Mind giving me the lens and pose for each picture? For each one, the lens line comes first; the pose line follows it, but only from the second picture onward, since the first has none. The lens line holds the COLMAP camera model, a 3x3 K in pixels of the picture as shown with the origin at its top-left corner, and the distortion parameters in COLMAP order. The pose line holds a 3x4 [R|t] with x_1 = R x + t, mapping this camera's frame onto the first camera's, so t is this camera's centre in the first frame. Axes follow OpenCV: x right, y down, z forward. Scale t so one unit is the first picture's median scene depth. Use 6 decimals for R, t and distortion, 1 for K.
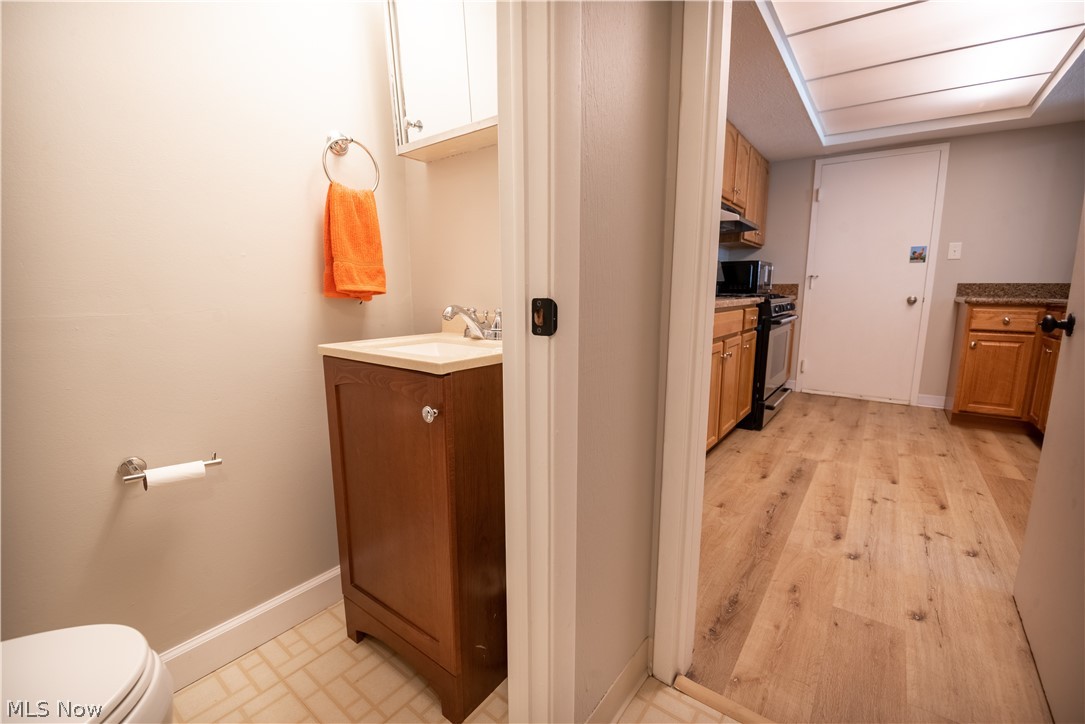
lens RADIAL K [[461.8, 0, 541.2], [0, 461.8, 364.6], [0, 0, 1]] dist [0.010949, -0.020219]
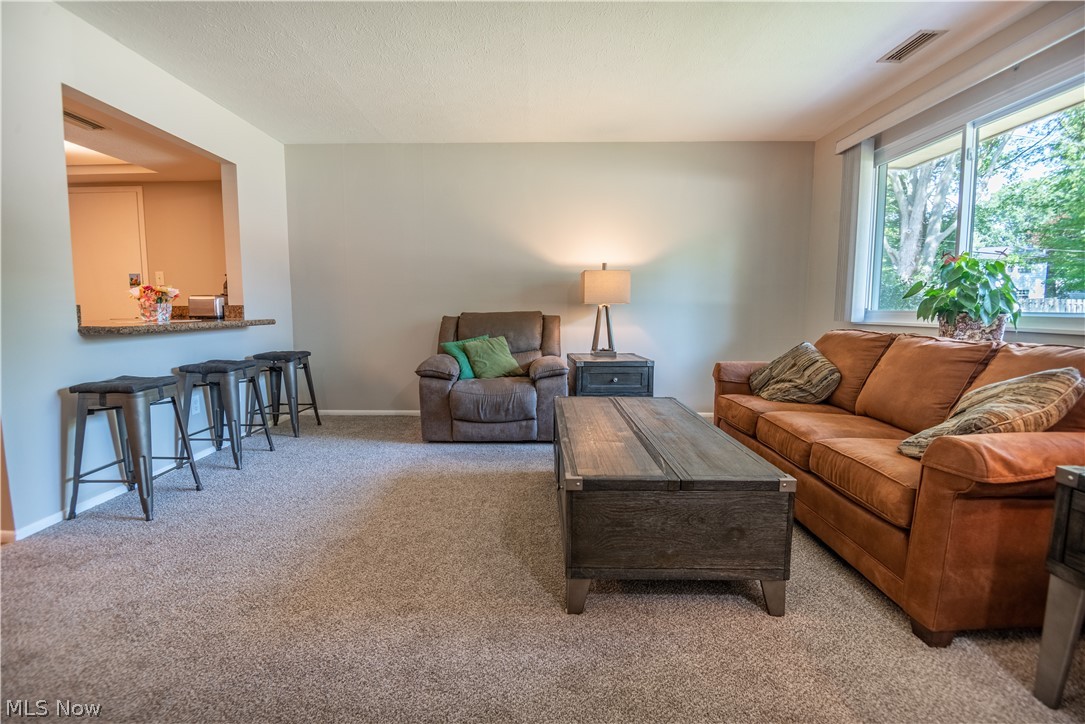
lens RADIAL K [[483.3, 0, 541.2], [0, 483.3, 356.1], [0, 0, 1]] dist [0.013699, -0.023214]
pose [[0.812718, -0.055867, 0.579973, 1.139910], [0.093230, 0.995036, -0.034794, 0.093716], [-0.575150, 0.082349, 0.813892, -0.623665]]
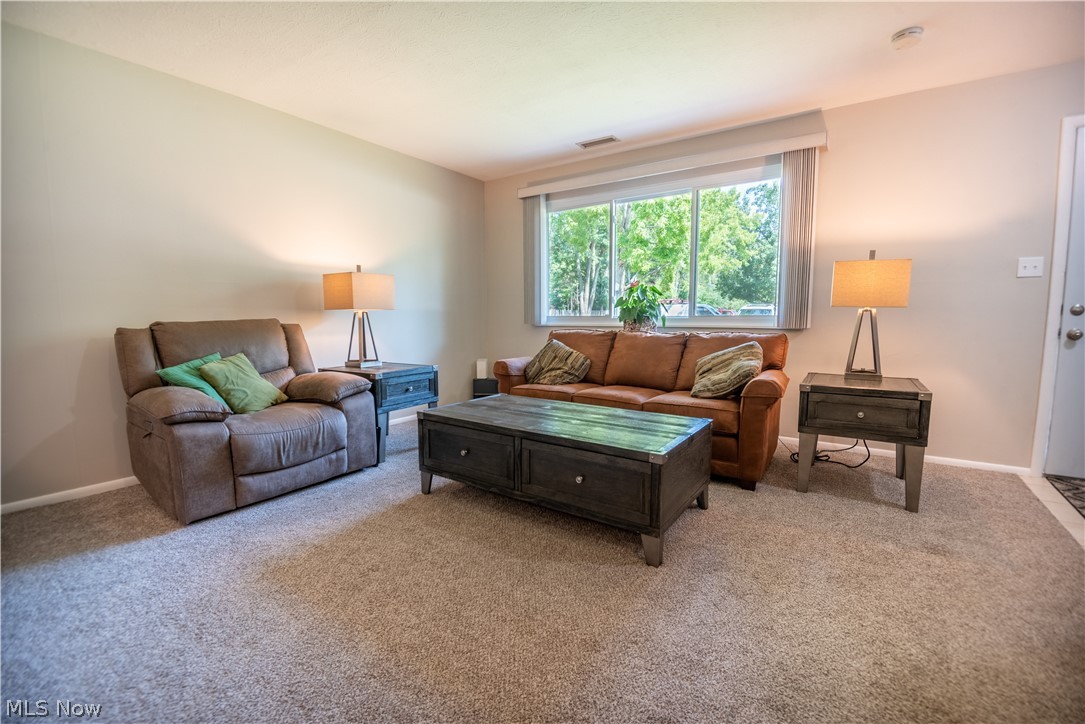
lens RADIAL K [[461.8, 0, 541.2], [0, 461.8, 364.6], [0, 0, 1]] dist [0.010949, -0.020219]
pose [[-0.030208, -0.106288, 0.993876, 0.888357], [0.164411, 0.980258, 0.109829, 0.005681], [-0.985929, 0.166722, -0.012137, -0.083495]]
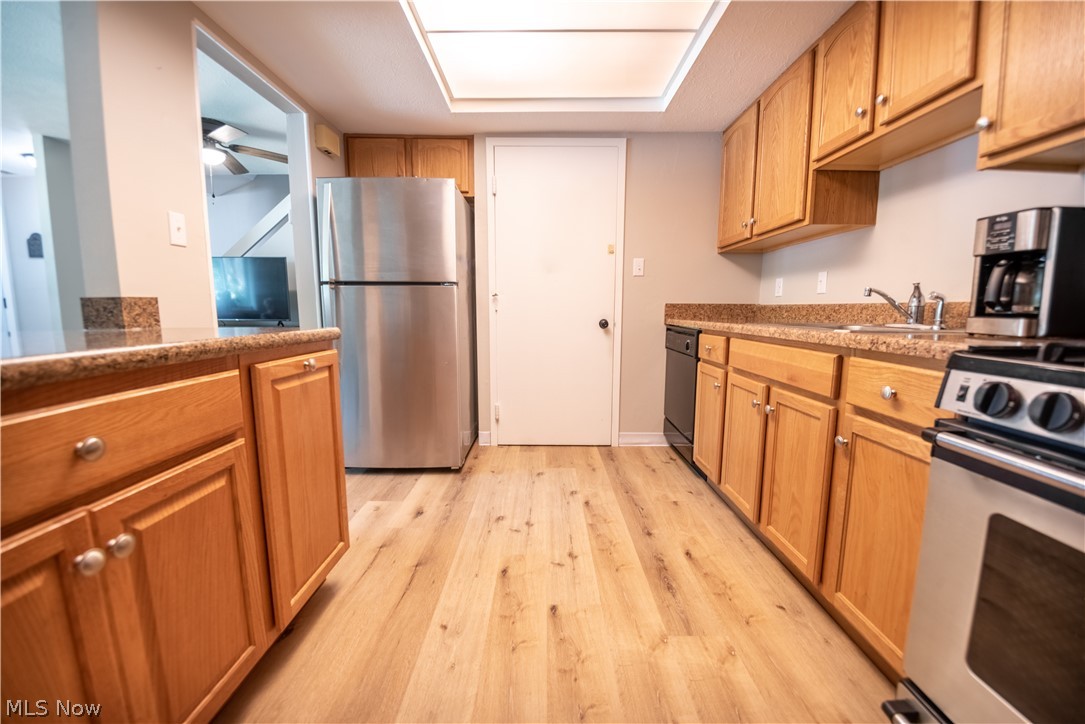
lens RADIAL K [[440.9, 0, 540.0], [0, 440.9, 366.1], [0, 0, 1]] dist [-0.001248, -0.011832]
pose [[-0.807607, 0.076505, -0.584737, 0.879146], [-0.098366, 0.960182, 0.261484, -0.182863], [0.581459, 0.268695, -0.767925, 1.080480]]
